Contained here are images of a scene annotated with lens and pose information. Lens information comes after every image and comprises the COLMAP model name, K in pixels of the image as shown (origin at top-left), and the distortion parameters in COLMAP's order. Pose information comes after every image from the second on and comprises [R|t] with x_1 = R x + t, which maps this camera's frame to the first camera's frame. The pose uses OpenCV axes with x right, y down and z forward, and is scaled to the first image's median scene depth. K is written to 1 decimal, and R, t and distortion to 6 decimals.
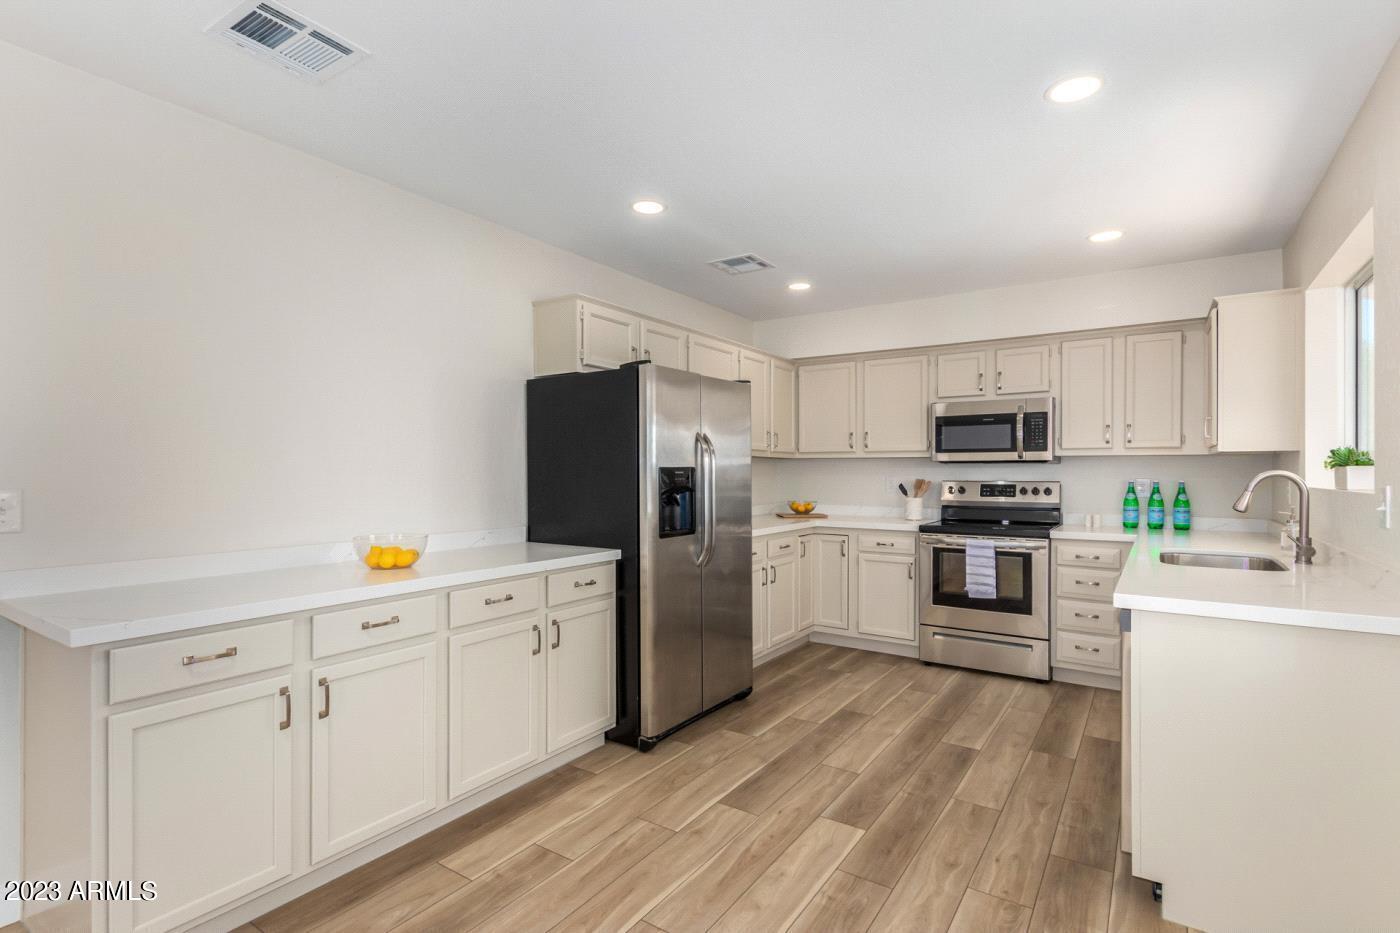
lens RADIAL K [[680.1, 0, 696.4], [0, 680.1, 469.9], [0, 0, 1]] dist [0.006528, 0.001610]
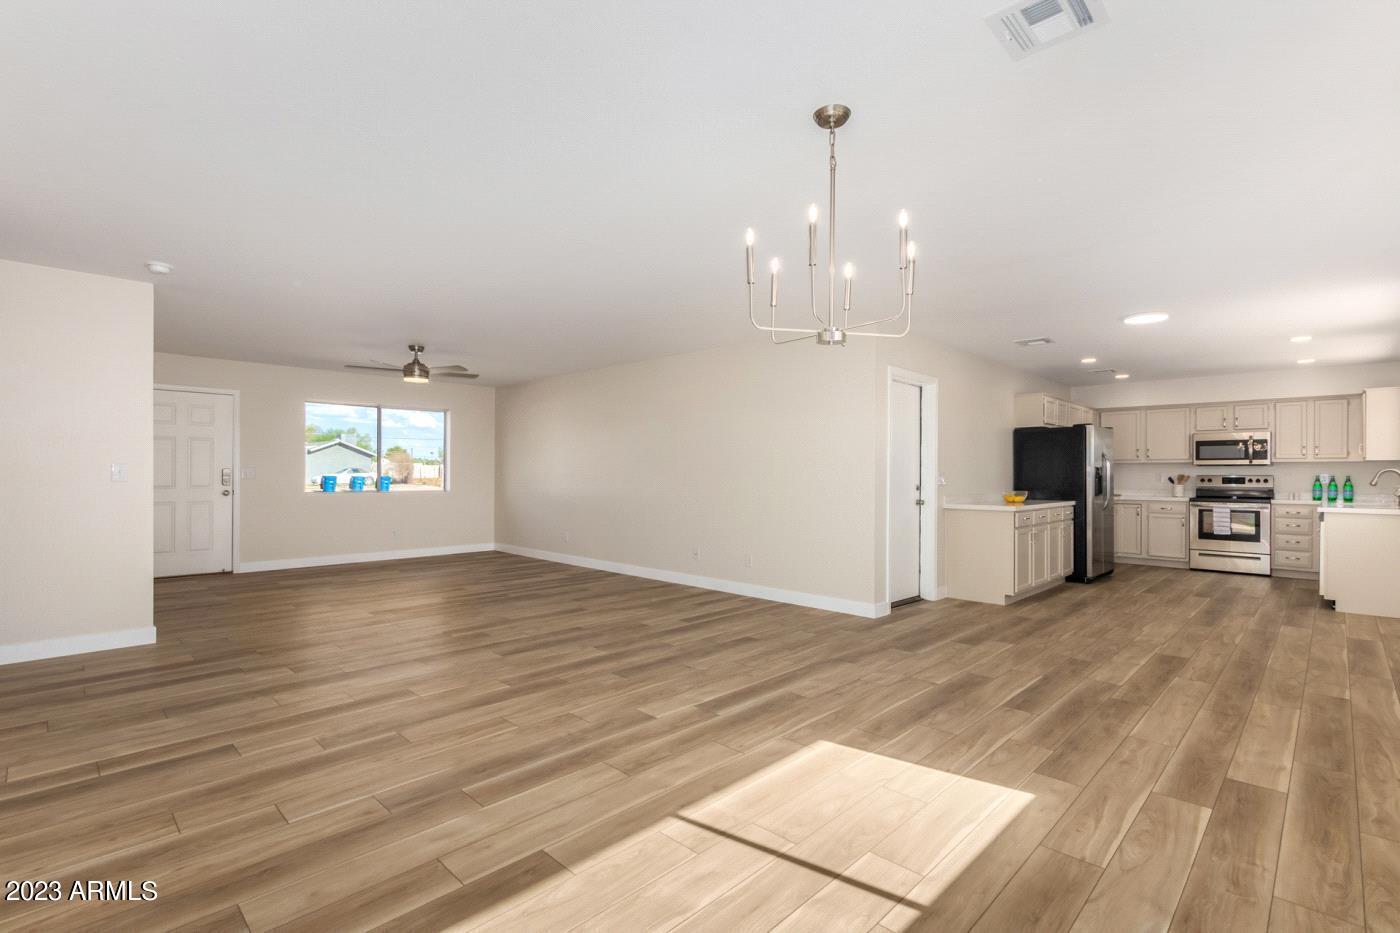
lens RADIAL K [[640.8, 0, 686.9], [0, 640.8, 468.8], [0, 0, 1]] dist [-0.000024, -0.002075]
pose [[0.980972, 0.002056, -0.194139, -0.742823], [-0.003258, 0.999977, -0.005876, 0.014582], [0.194123, 0.006397, 0.980956, -1.093201]]
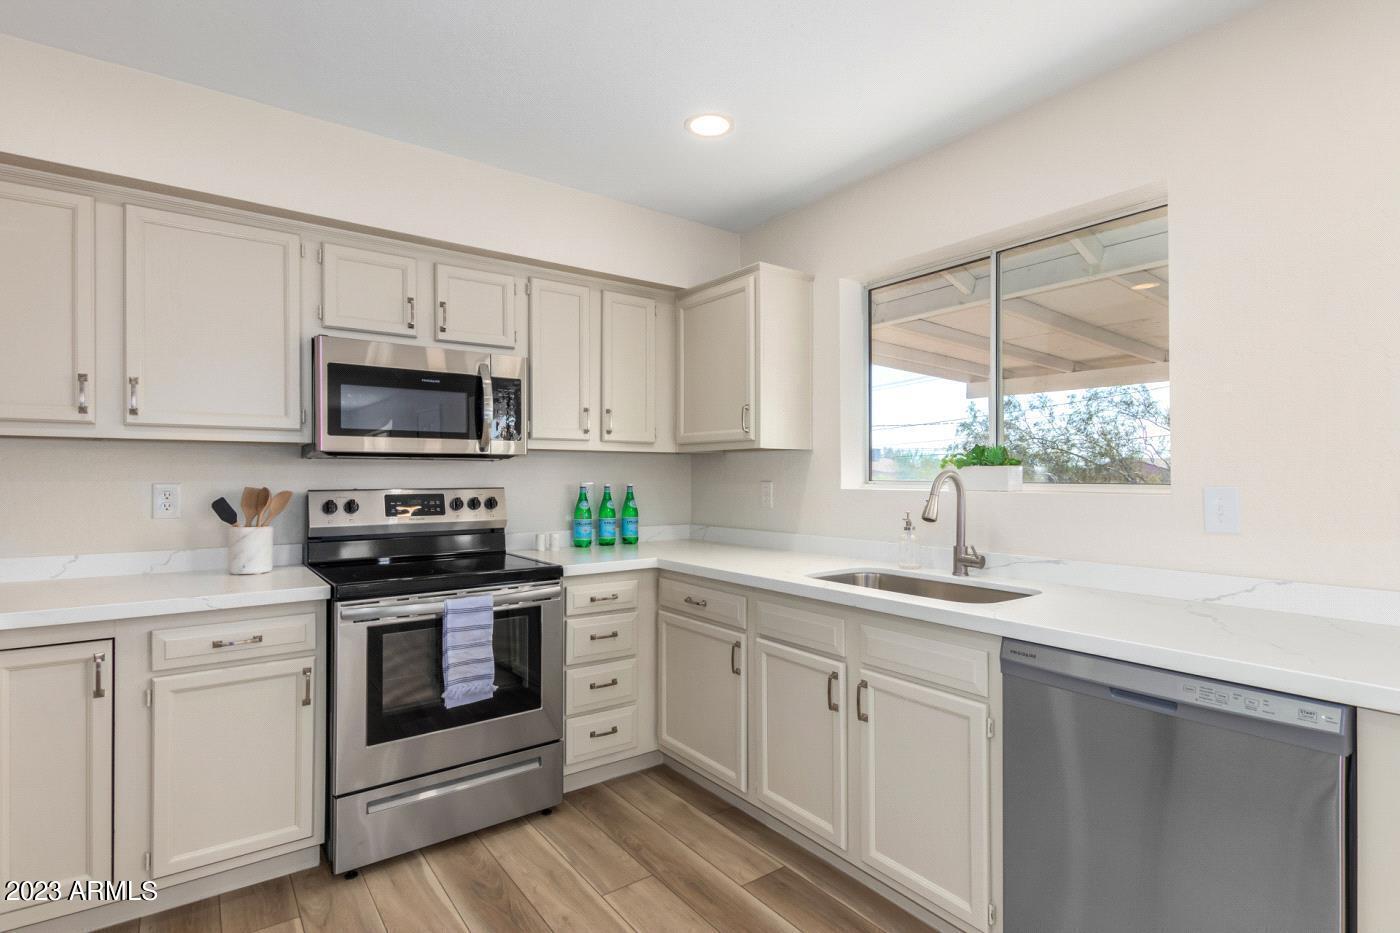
lens RADIAL K [[680.1, 0, 687.5], [0, 680.1, 476.3], [0, 0, 1]] dist [0.006528, 0.001610]
pose [[0.337385, -0.000647, 0.941367, -0.034178], [-0.000068, 1.000000, 0.000711, 0.005627], [-0.941367, -0.000304, 0.337385, 0.633605]]
